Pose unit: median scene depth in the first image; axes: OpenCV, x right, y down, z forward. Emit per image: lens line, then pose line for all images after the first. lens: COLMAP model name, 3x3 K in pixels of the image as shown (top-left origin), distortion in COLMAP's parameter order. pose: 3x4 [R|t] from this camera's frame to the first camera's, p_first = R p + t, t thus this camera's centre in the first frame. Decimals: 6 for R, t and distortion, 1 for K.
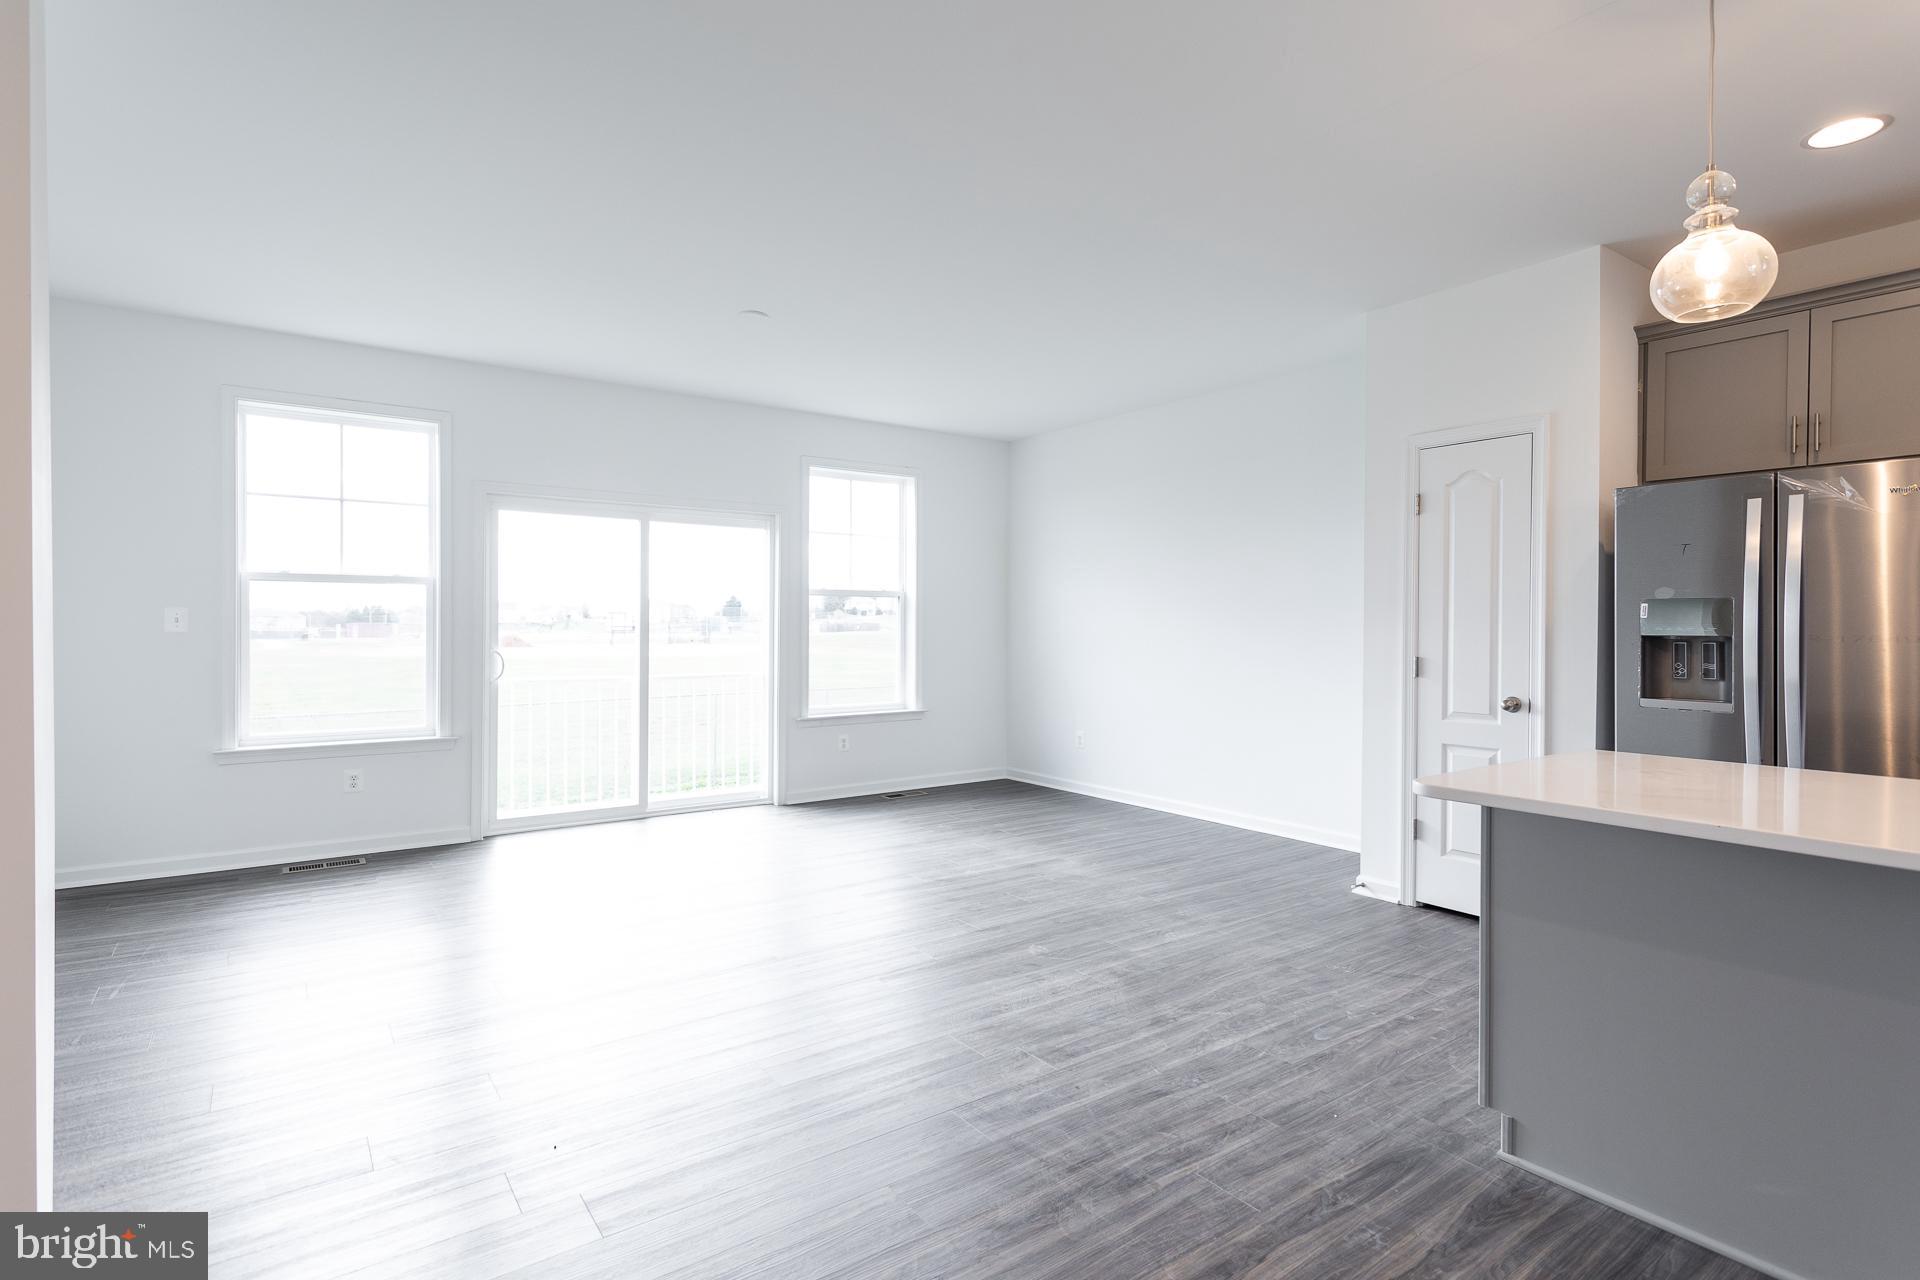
lens RADIAL K [[952.7, 0, 952.1], [0, 952.7, 637.5], [0, 0, 1]] dist [-0.000686, -0.000011]
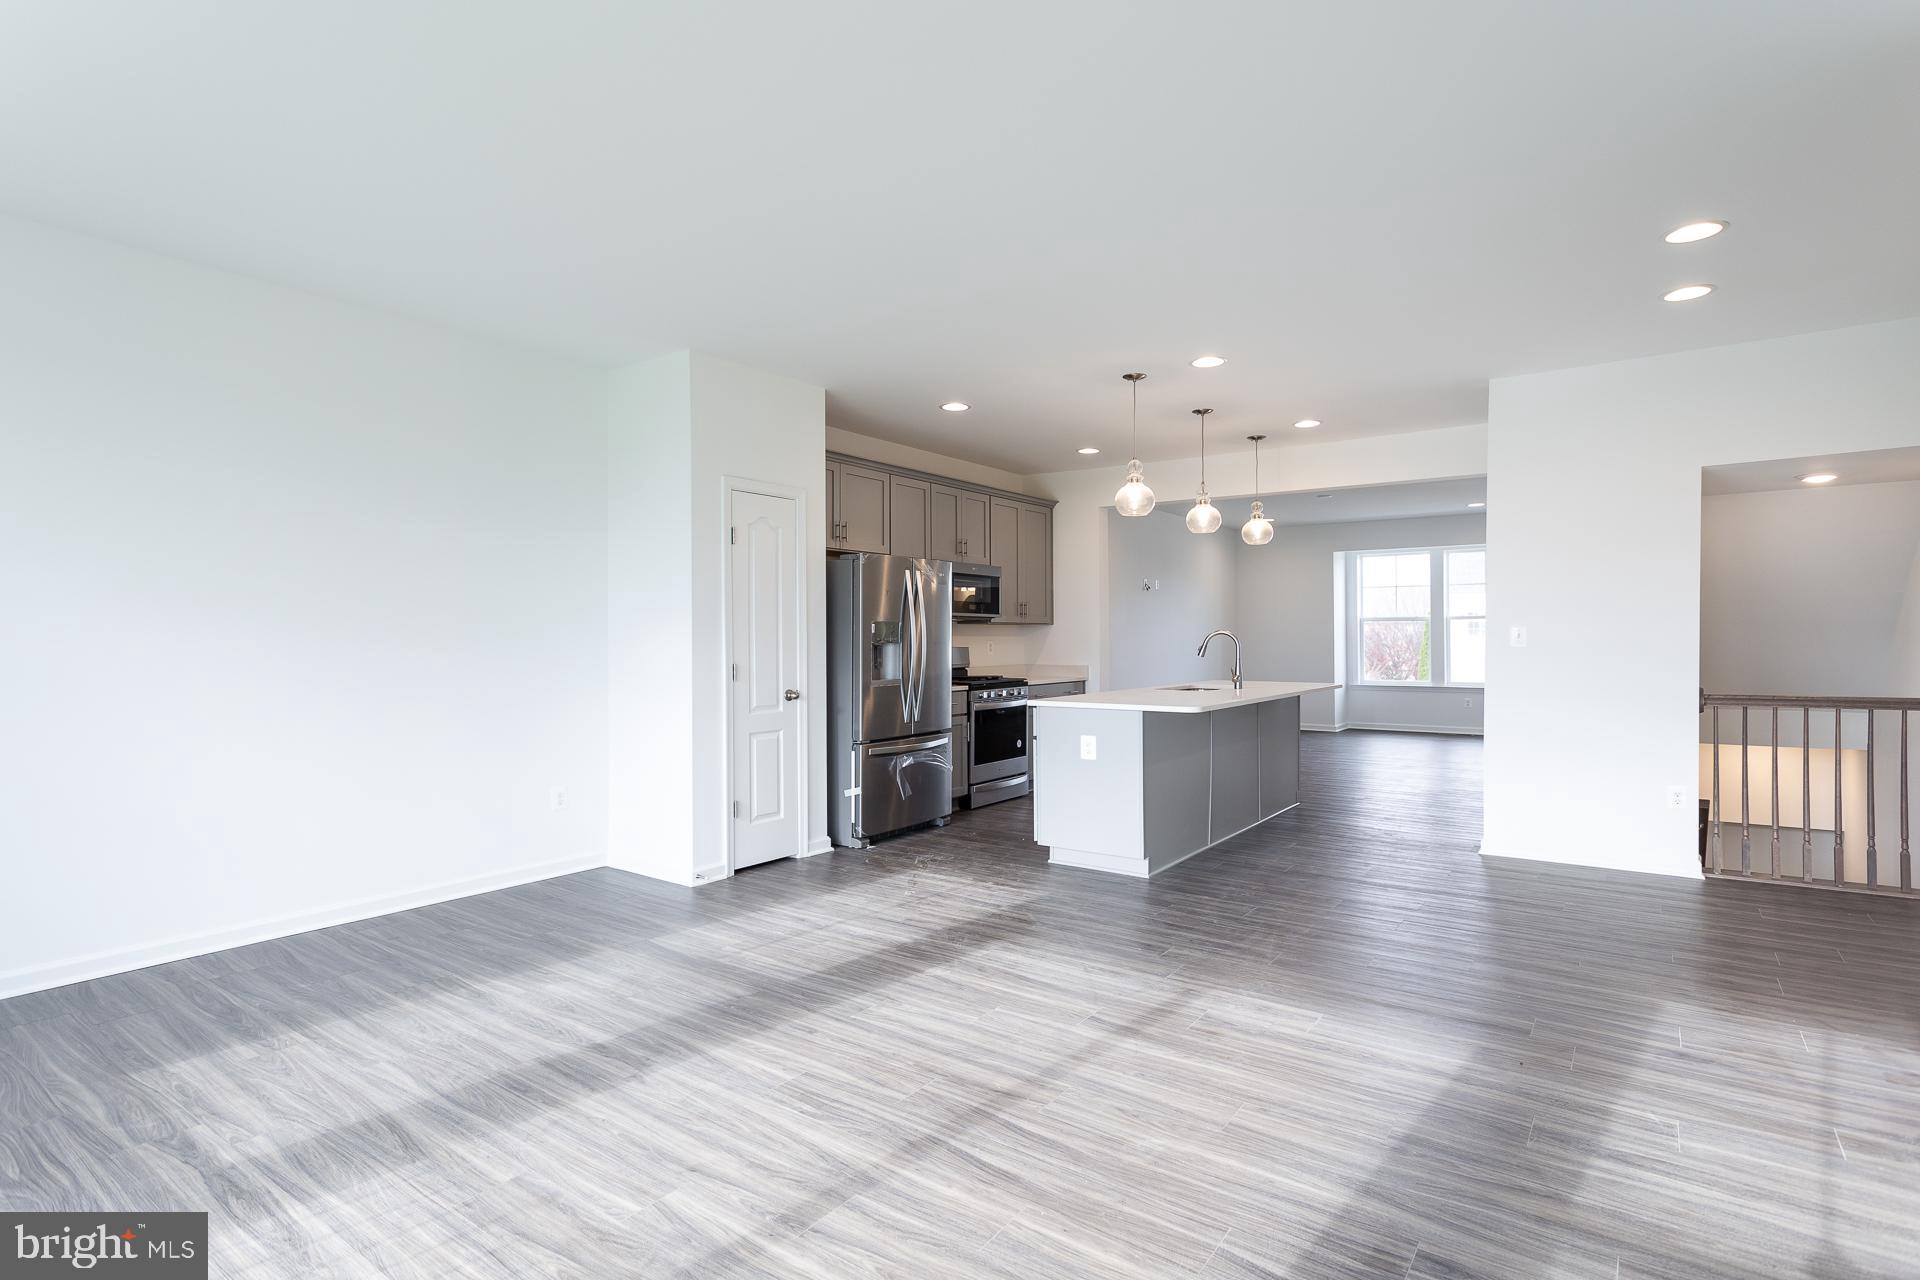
lens RADIAL K [[952.7, 0, 952.1], [0, 952.7, 637.5], [0, 0, 1]] dist [-0.000686, -0.000011]
pose [[-0.318564, 0.004055, 0.947893, -0.947293], [0.015829, 0.999874, 0.001043, -0.012351], [-0.947769, 0.015336, -0.318588, 1.470018]]
